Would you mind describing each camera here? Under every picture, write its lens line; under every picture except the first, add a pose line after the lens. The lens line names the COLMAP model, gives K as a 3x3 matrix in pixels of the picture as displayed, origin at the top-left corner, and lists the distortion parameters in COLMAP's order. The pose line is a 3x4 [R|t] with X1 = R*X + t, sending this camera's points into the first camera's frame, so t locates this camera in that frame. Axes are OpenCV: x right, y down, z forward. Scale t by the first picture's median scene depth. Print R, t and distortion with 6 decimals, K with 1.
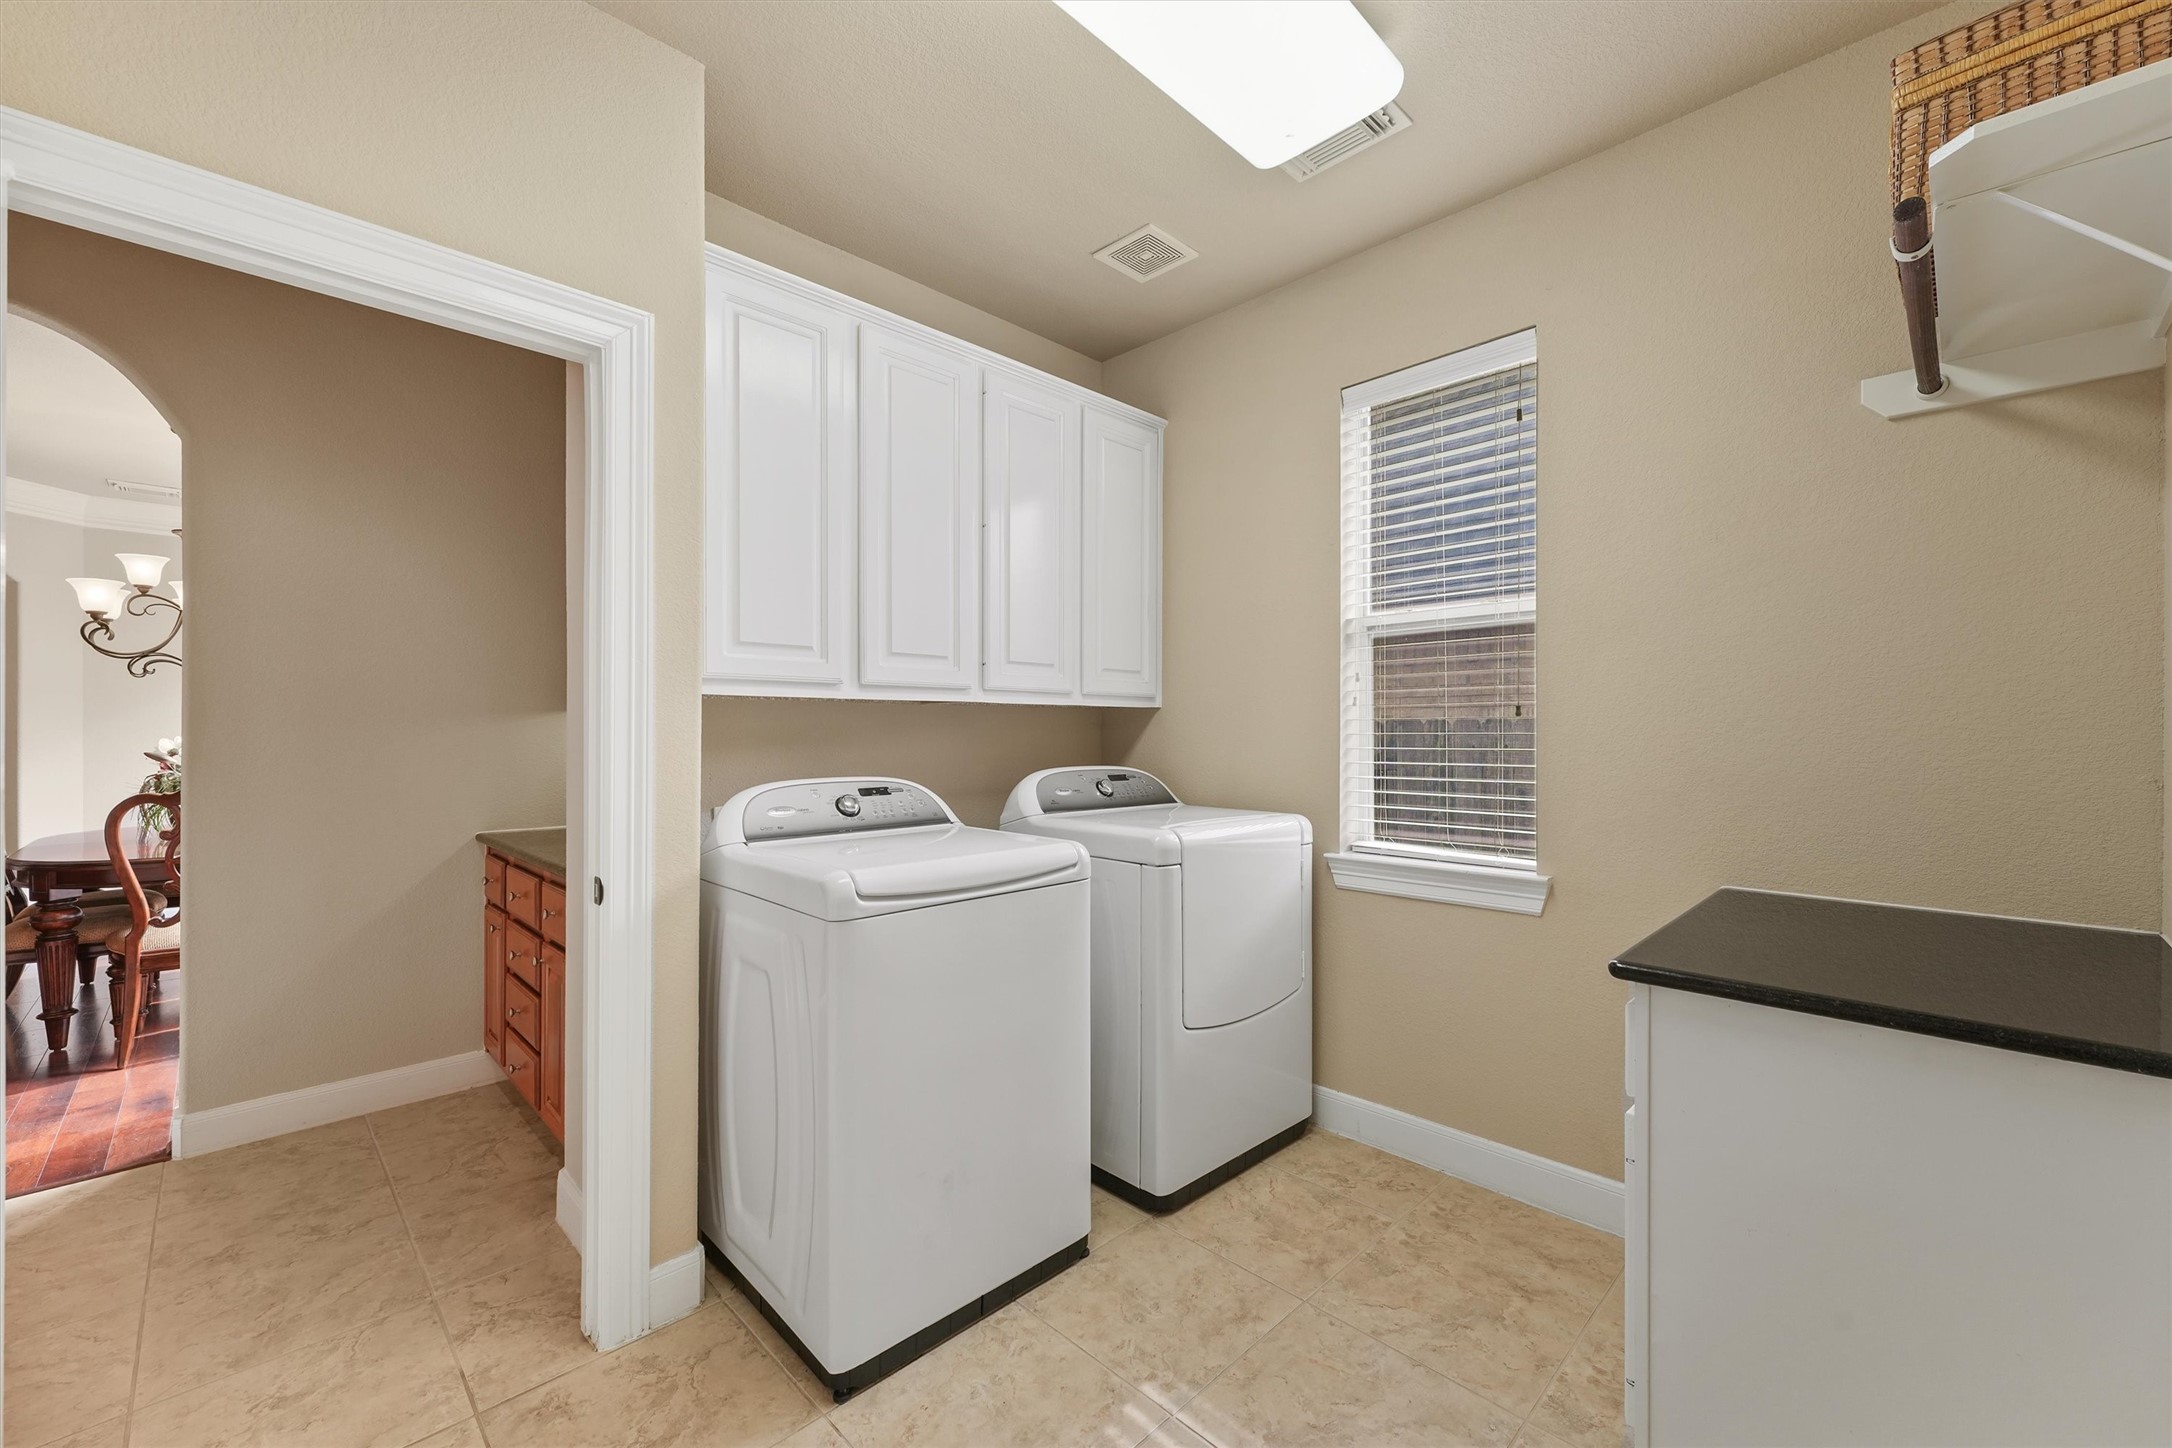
lens RADIAL K [[864.0, 0, 1081.9], [0, 864.0, 728.8], [0, 0, 1]] dist [0.009327, -0.001455]
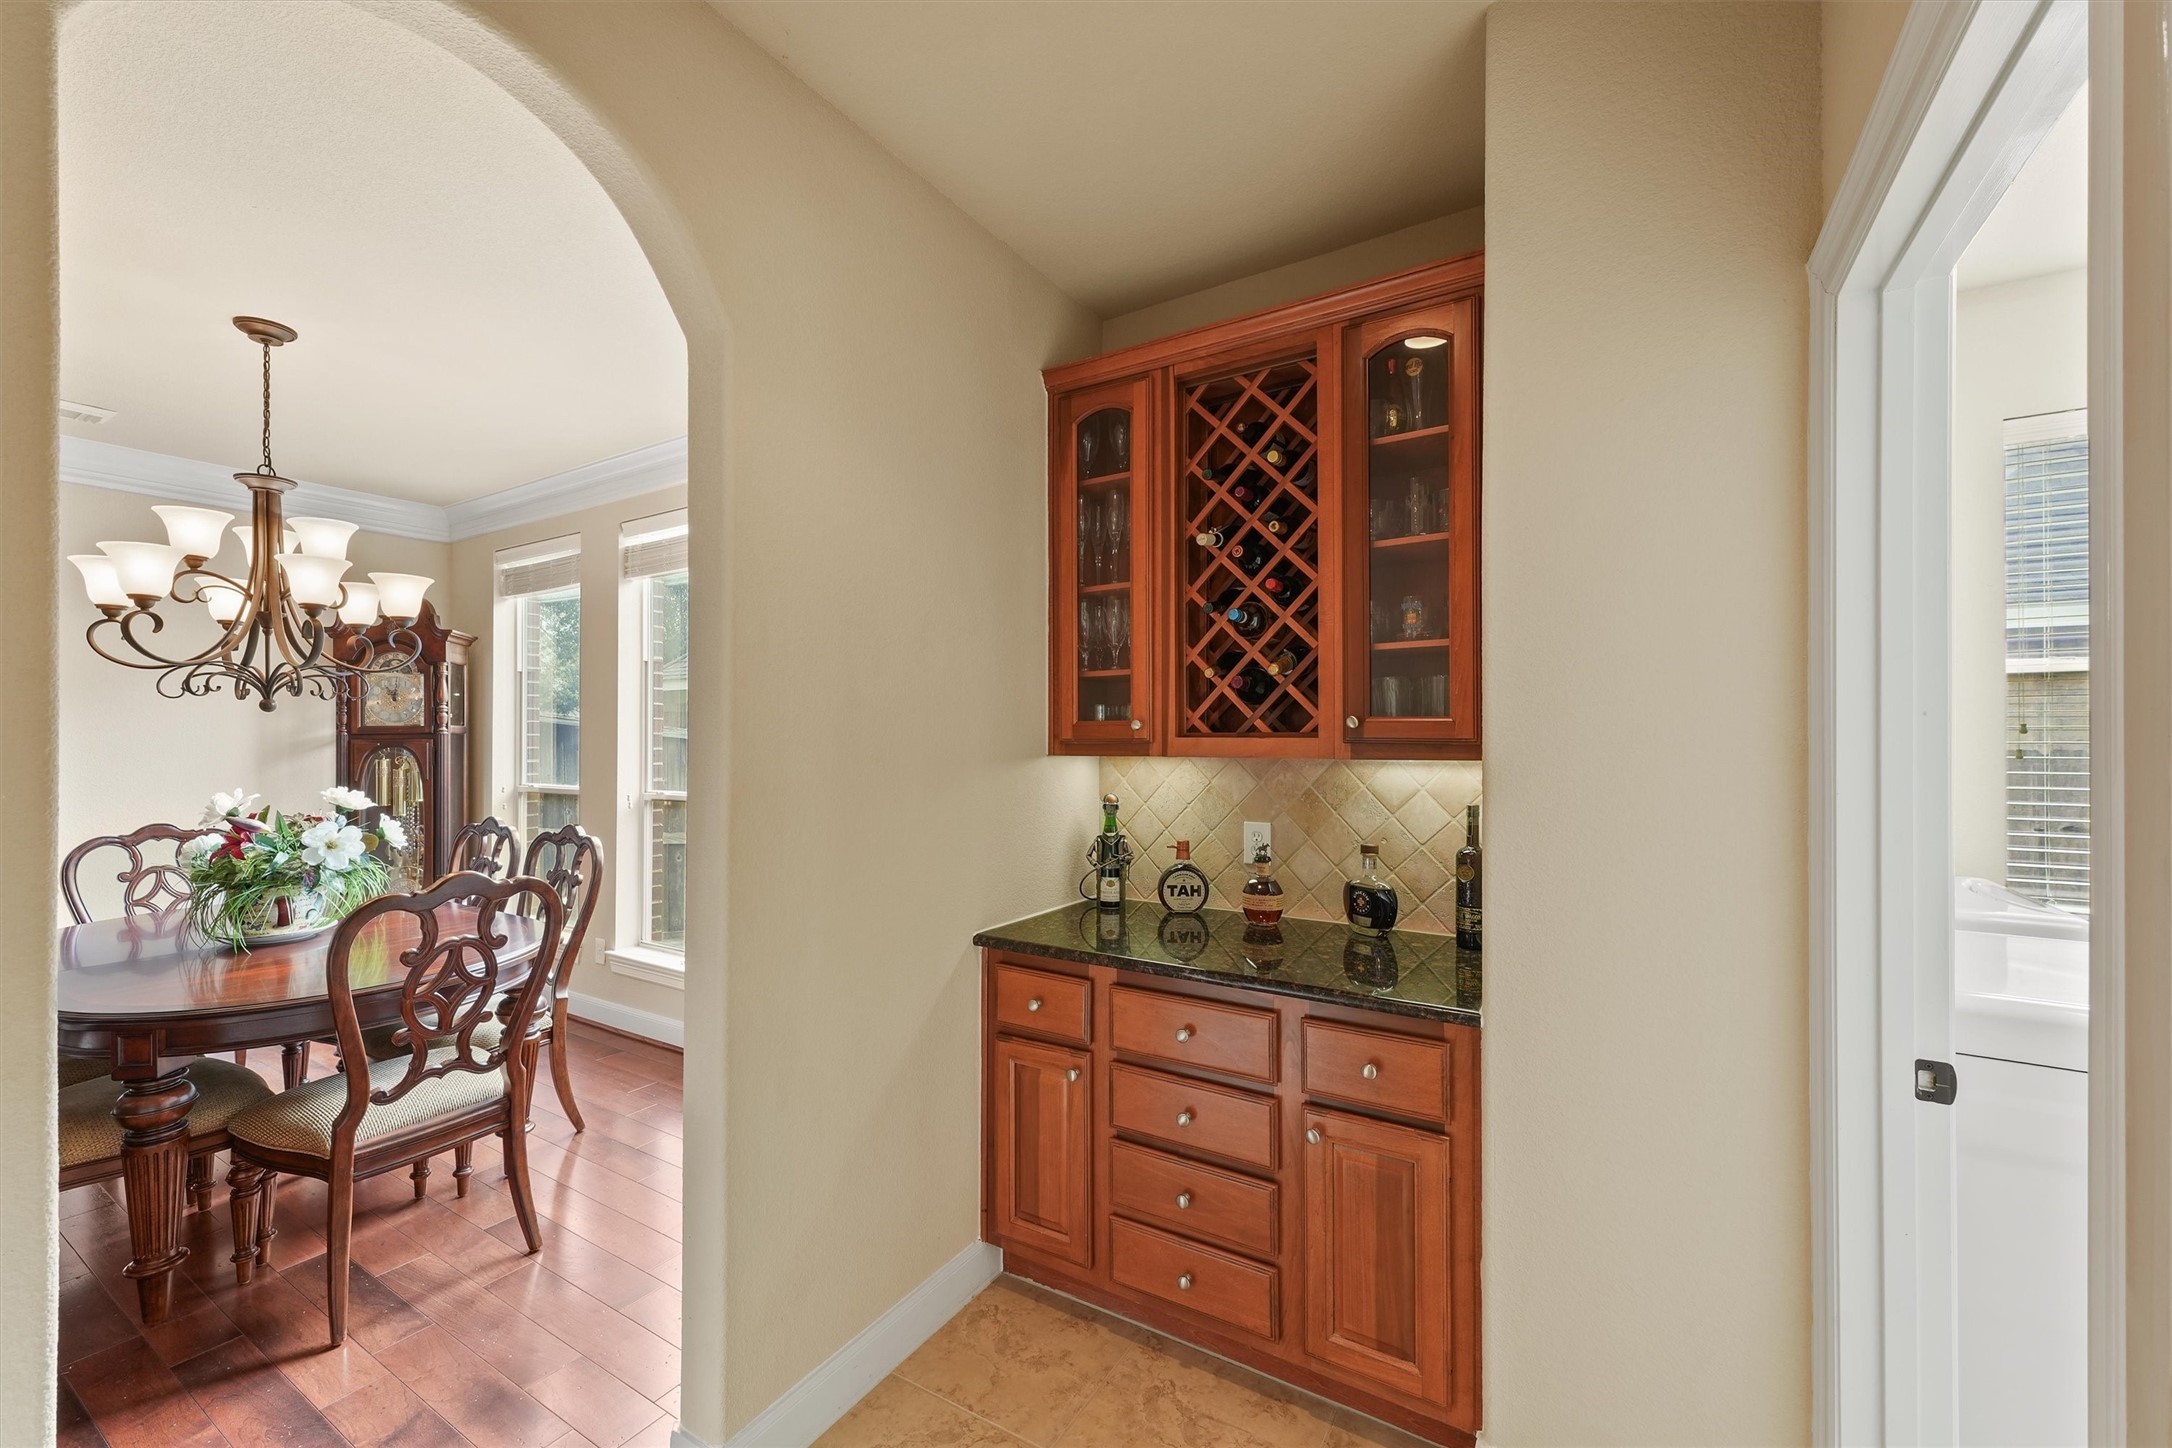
lens RADIAL K [[864.0, 0, 1080.2], [0, 864.0, 737.7], [0, 0, 1]] dist [0.009327, -0.001455]
pose [[0.971394, 0.000488, 0.237474, -0.710547], [-0.001385, 0.999993, 0.003610, -0.040859], [-0.237471, -0.003836, 0.971387, 0.267449]]
